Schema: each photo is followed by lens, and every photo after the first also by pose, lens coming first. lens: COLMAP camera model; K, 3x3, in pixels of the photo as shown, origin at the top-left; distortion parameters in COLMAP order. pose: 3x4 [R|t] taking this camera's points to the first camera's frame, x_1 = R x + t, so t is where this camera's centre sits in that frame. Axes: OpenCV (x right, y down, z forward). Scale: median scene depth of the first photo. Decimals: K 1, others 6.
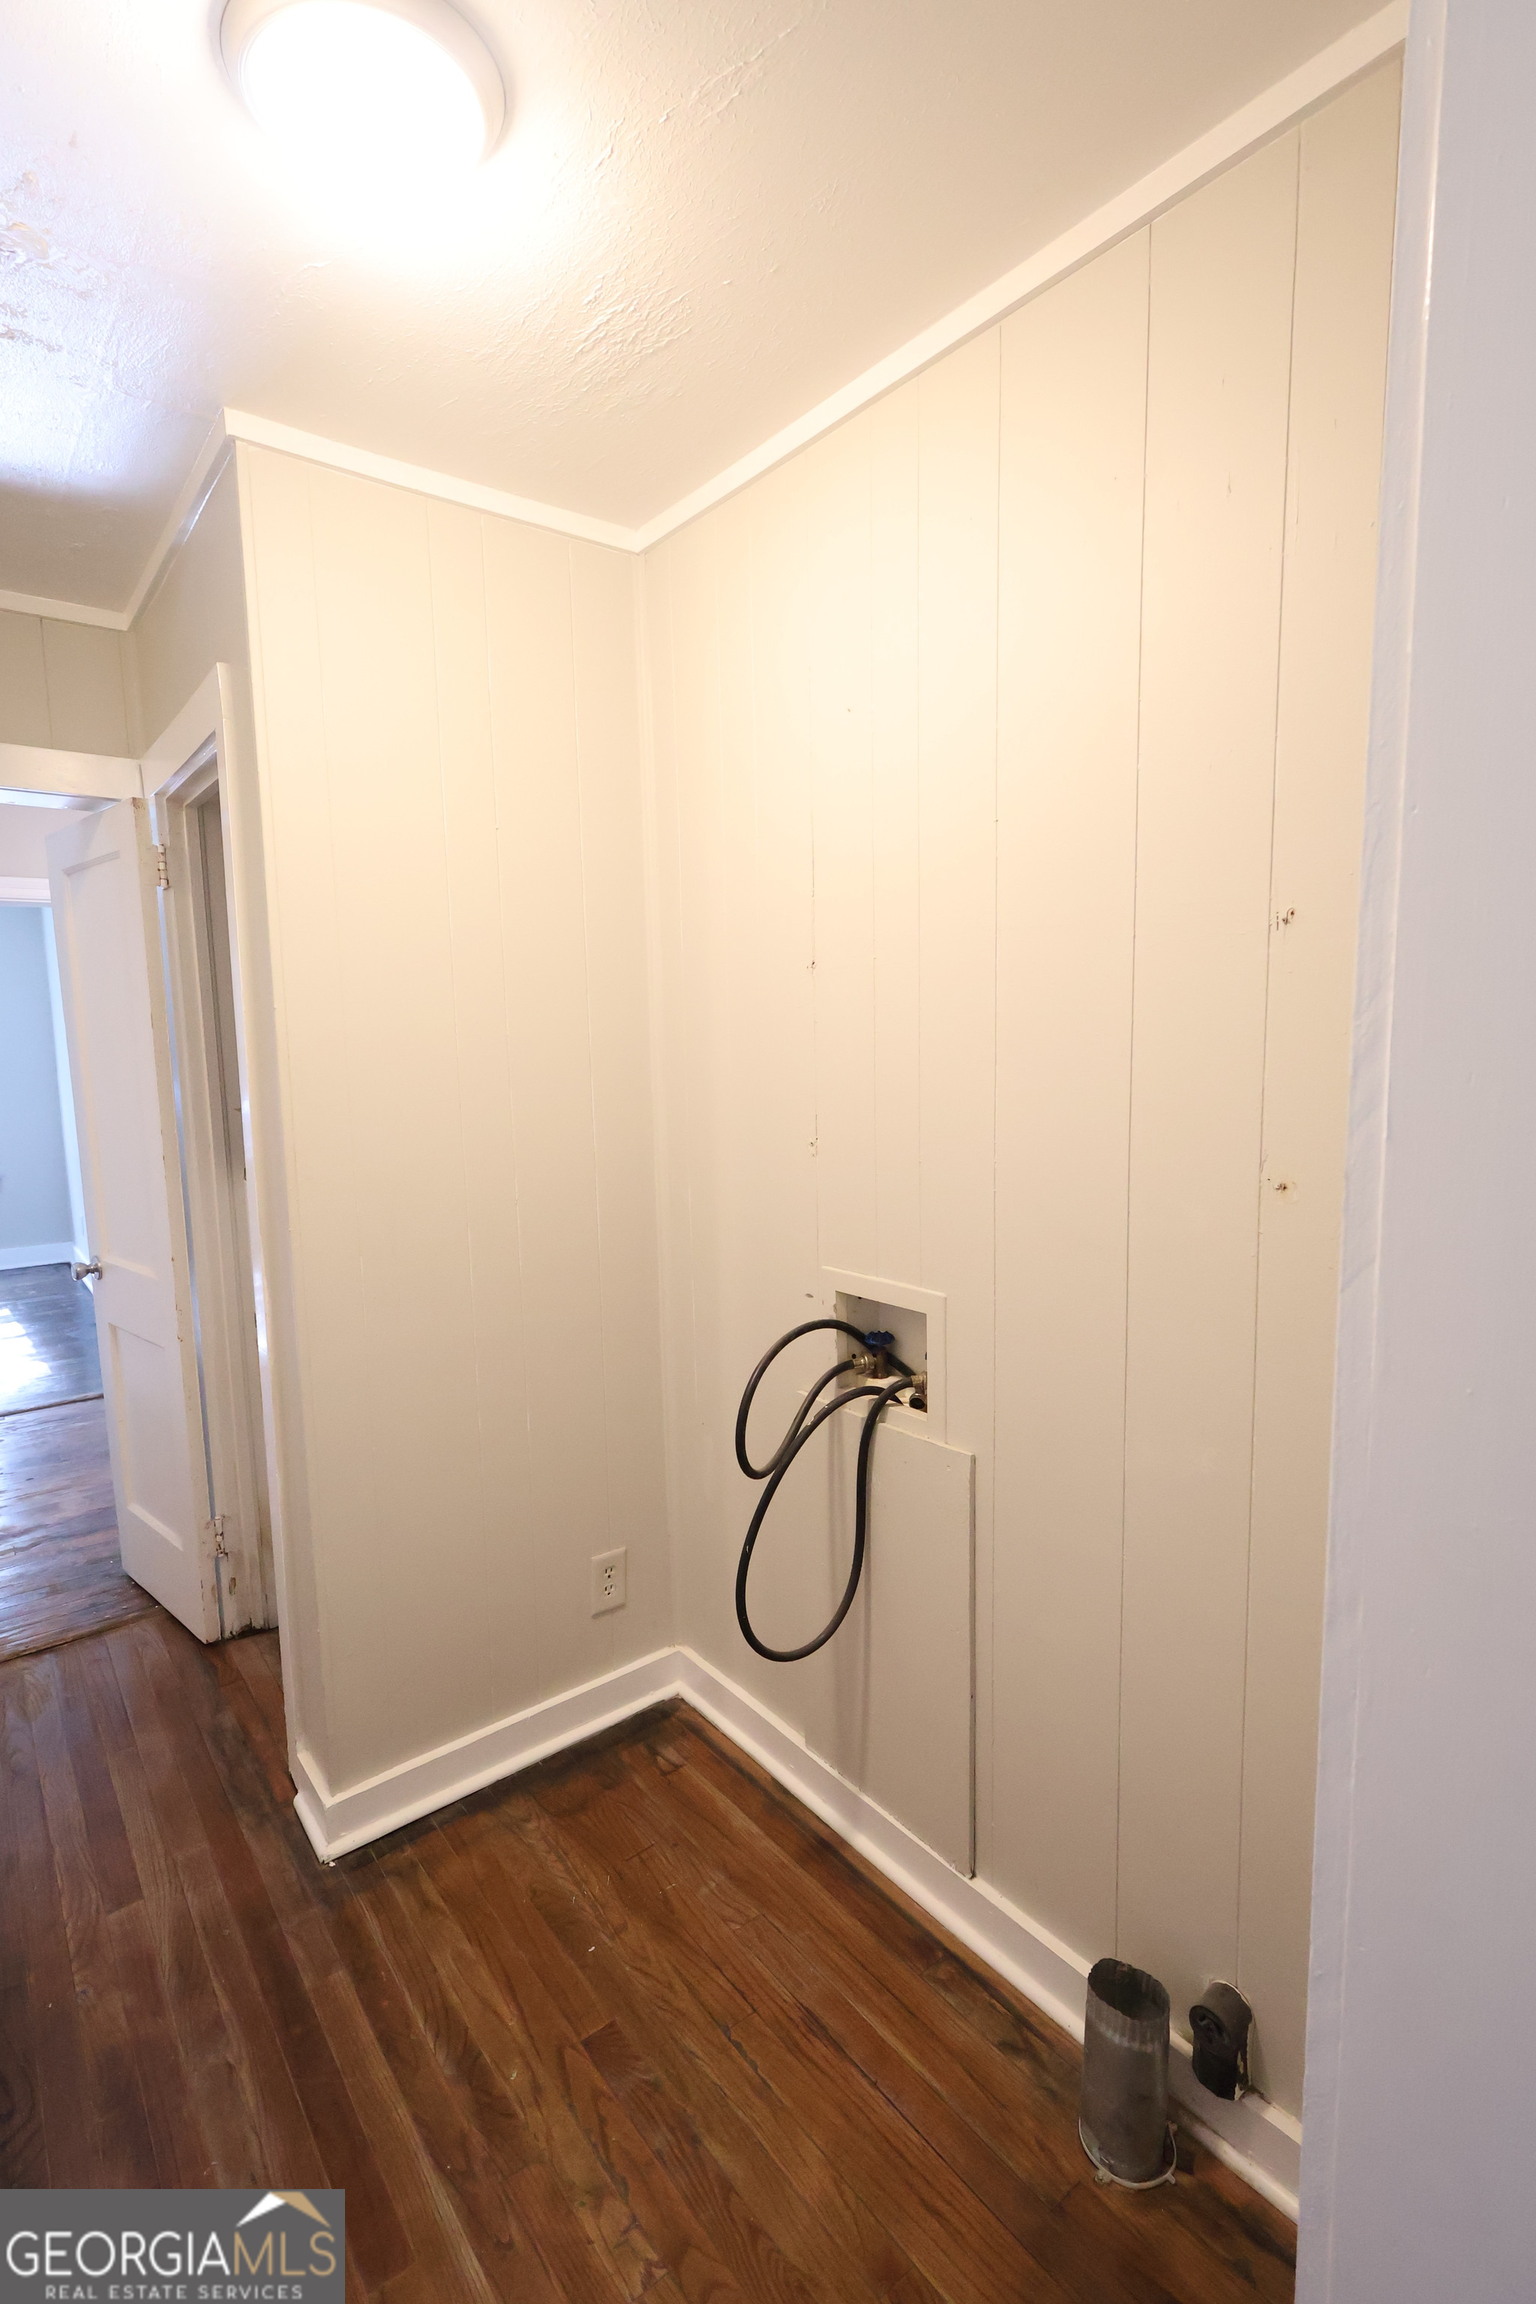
lens RADIAL K [[1092.0, 0, 764.7], [0, 1092.0, 1151.6], [0, 0, 1]] dist [0.004857, -0.000404]
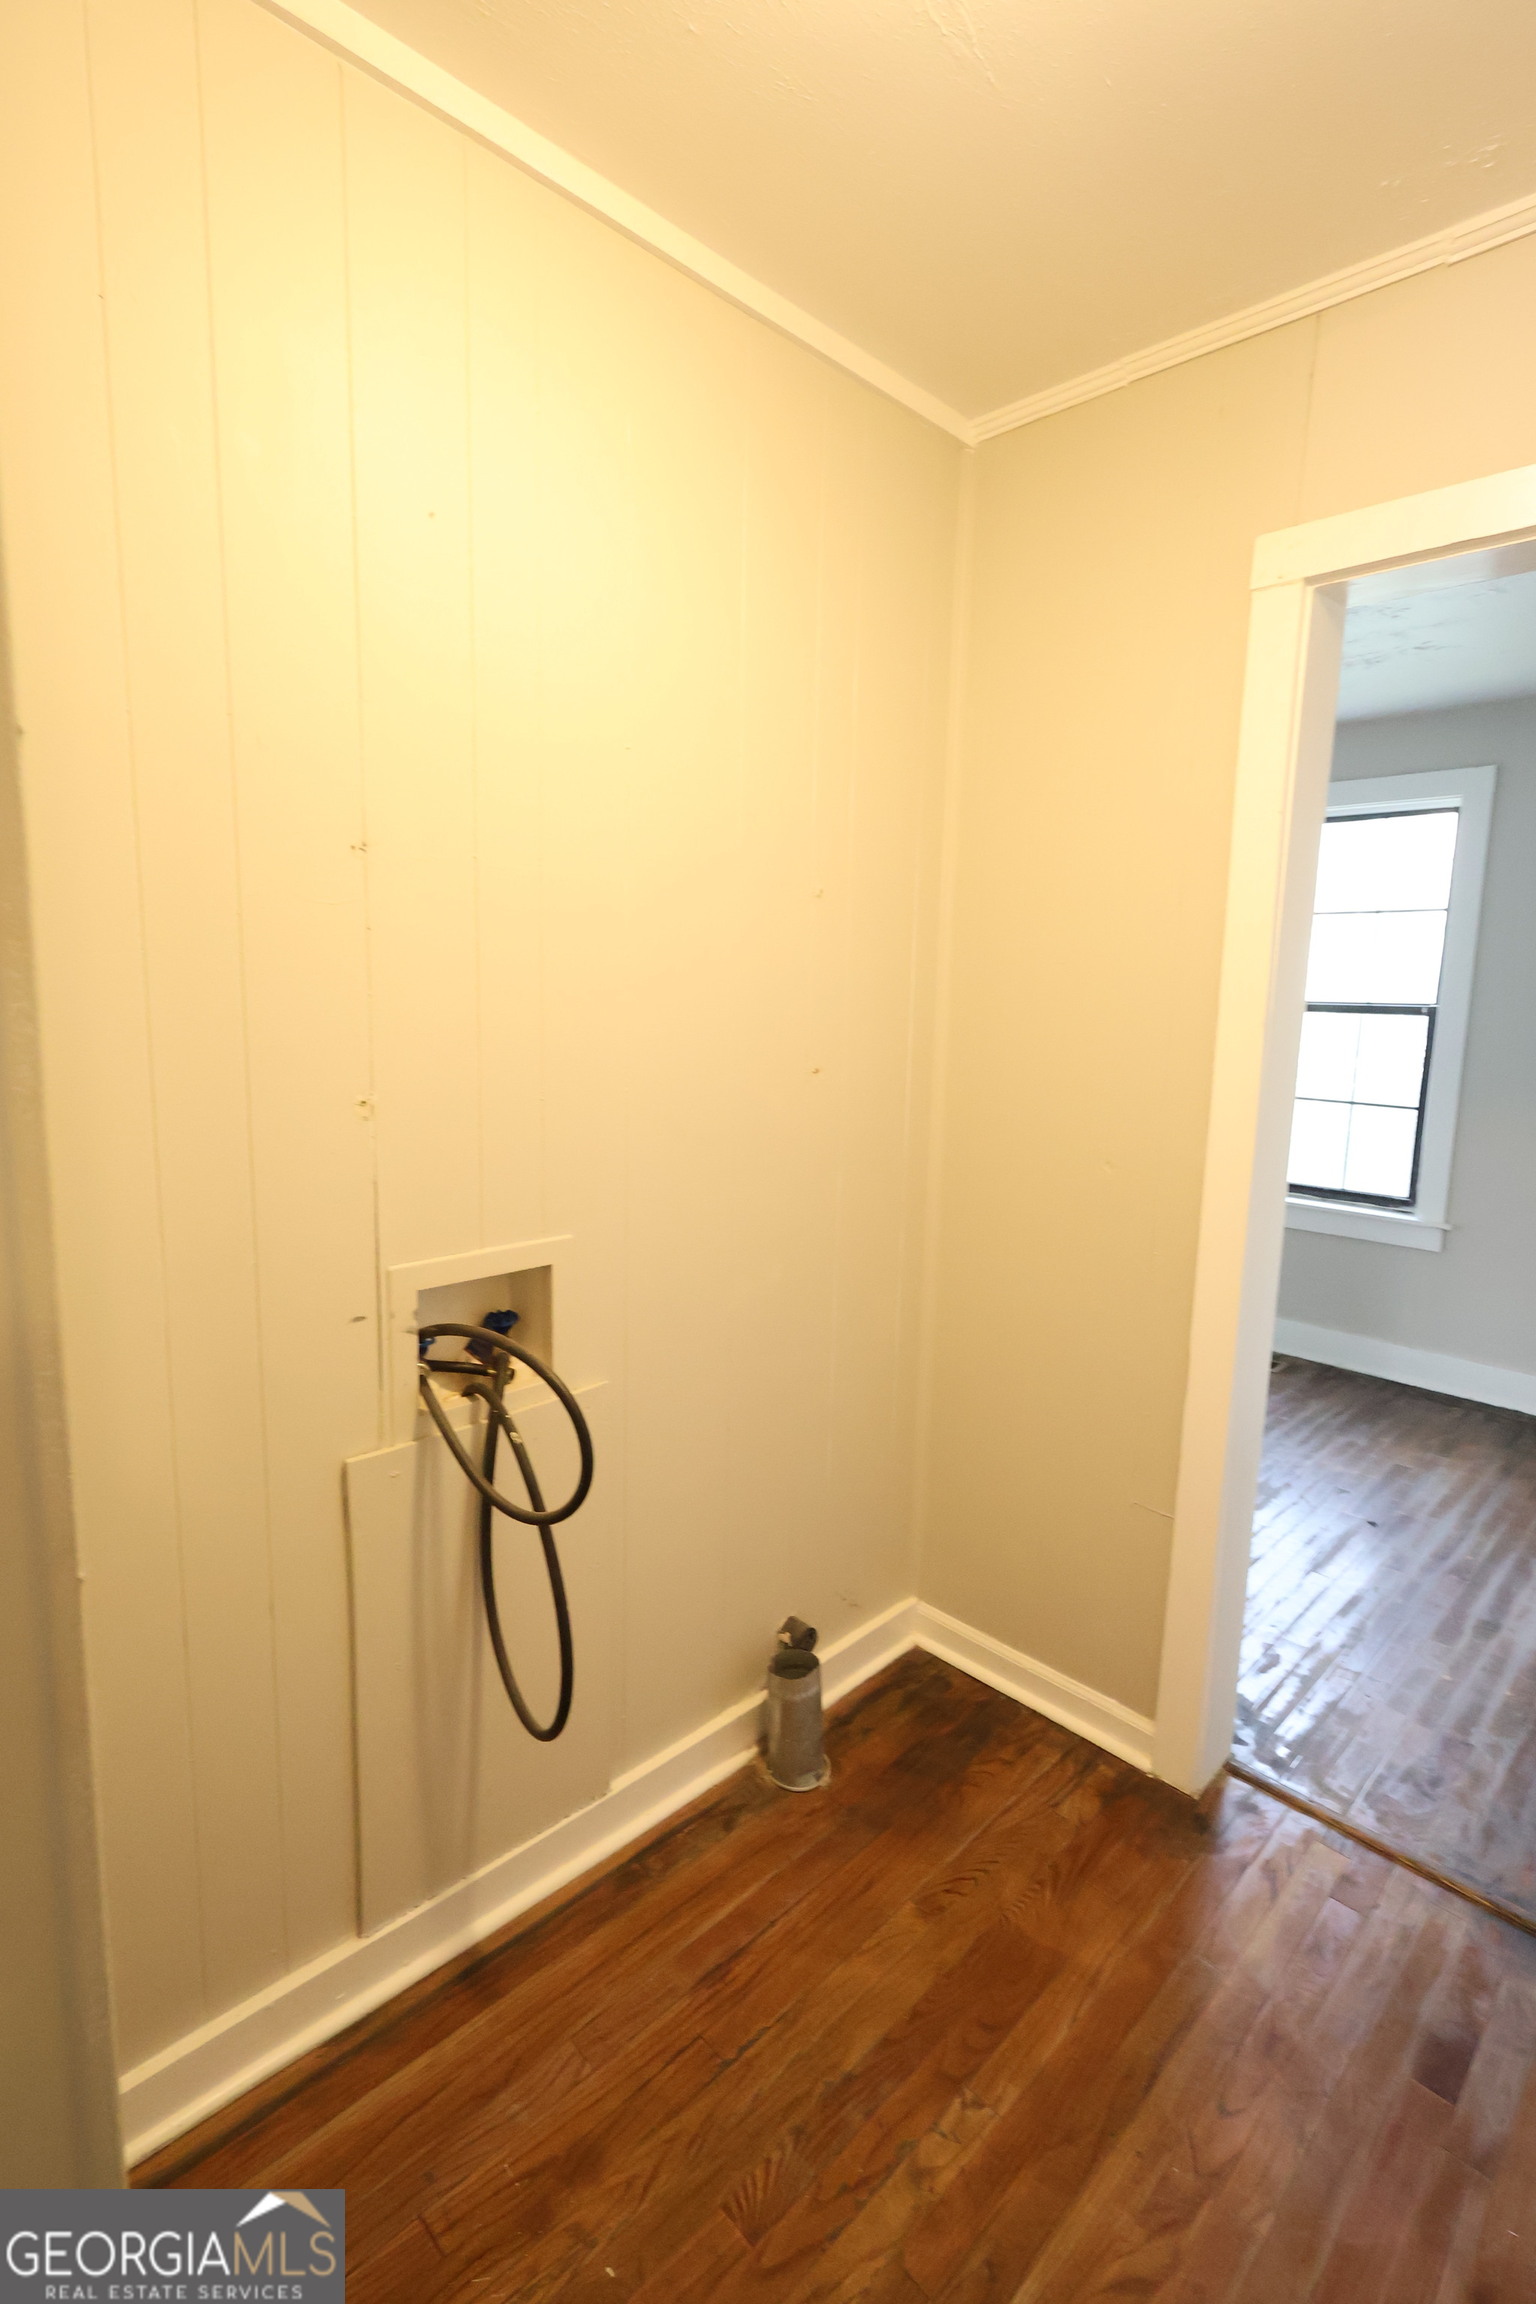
lens RADIAL K [[1092.0, 0, 762.7], [0, 1092.0, 1153.9], [0, 0, 1]] dist [0.004857, -0.000404]
pose [[-0.121782, -0.134386, 0.983417, -0.832778], [0.086844, 0.985549, 0.145432, -0.066385], [-0.988750, 0.103115, -0.108351, 0.998722]]
